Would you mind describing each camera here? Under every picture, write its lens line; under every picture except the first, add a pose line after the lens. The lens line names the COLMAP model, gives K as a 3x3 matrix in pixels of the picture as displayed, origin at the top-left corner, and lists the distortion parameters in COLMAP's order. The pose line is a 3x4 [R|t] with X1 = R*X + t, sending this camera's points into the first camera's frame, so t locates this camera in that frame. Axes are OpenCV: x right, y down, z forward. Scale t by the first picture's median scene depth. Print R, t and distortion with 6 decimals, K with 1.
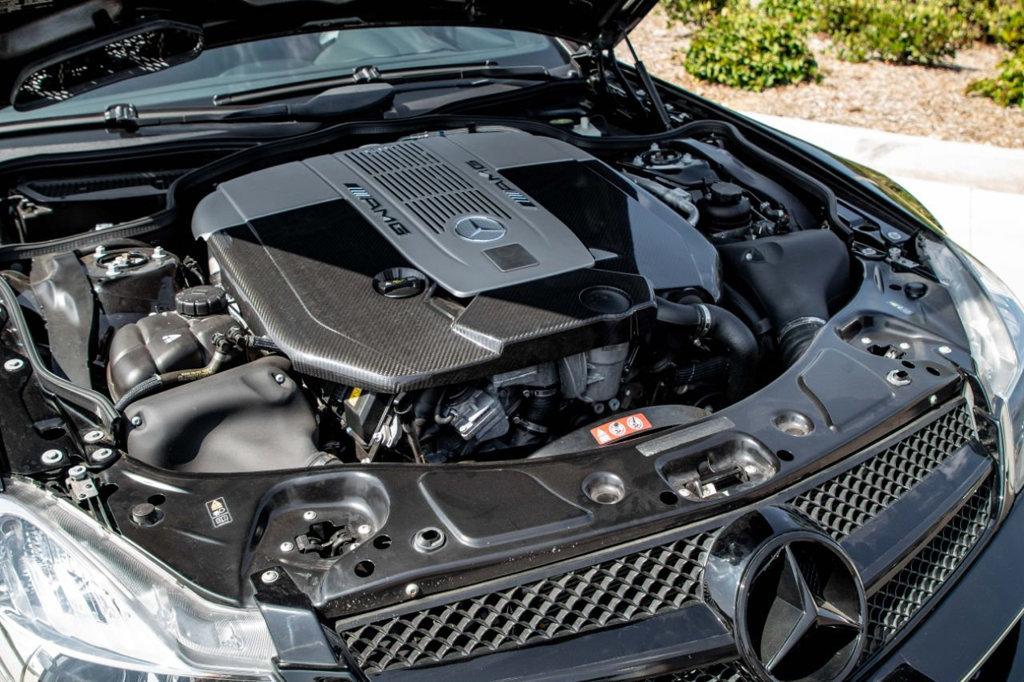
lens RADIAL K [[1119.9, 0, 512.7], [0, 1119.9, 362.5], [0, 0, 1]] dist [-0.068032, 0.043655]
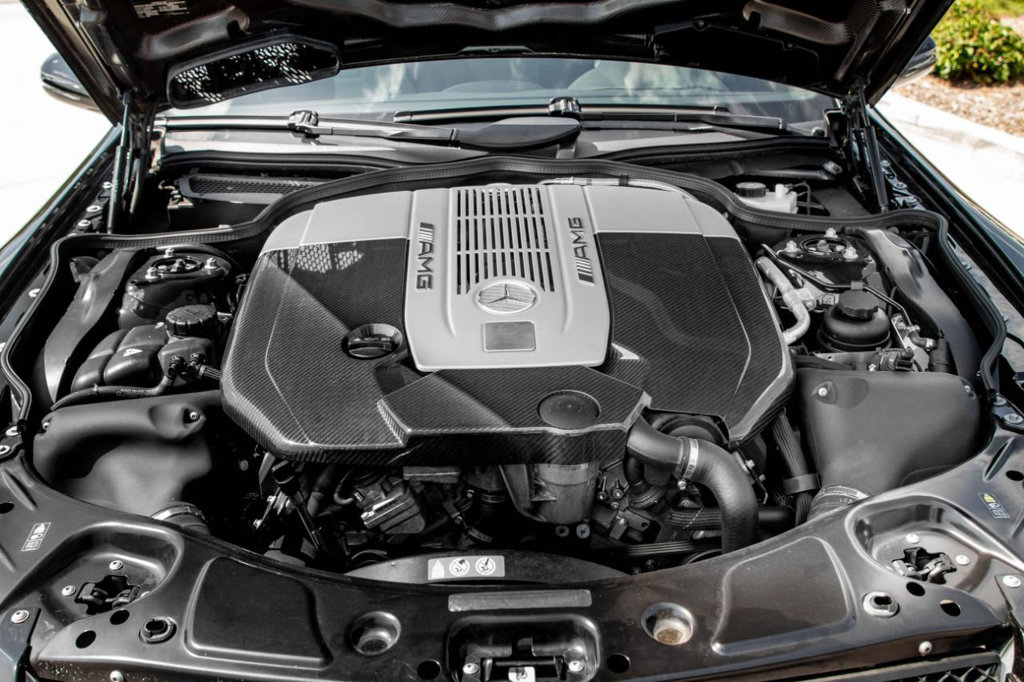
lens RADIAL K [[1119.9, 0, 512.7], [0, 1119.9, 362.5], [0, 0, 1]] dist [-0.068032, 0.043655]
pose [[0.877203, 0.203987, -0.434632, 0.345855], [-0.205760, 0.977633, 0.043557, -0.101319], [0.433795, 0.051222, 0.899554, 0.192820]]
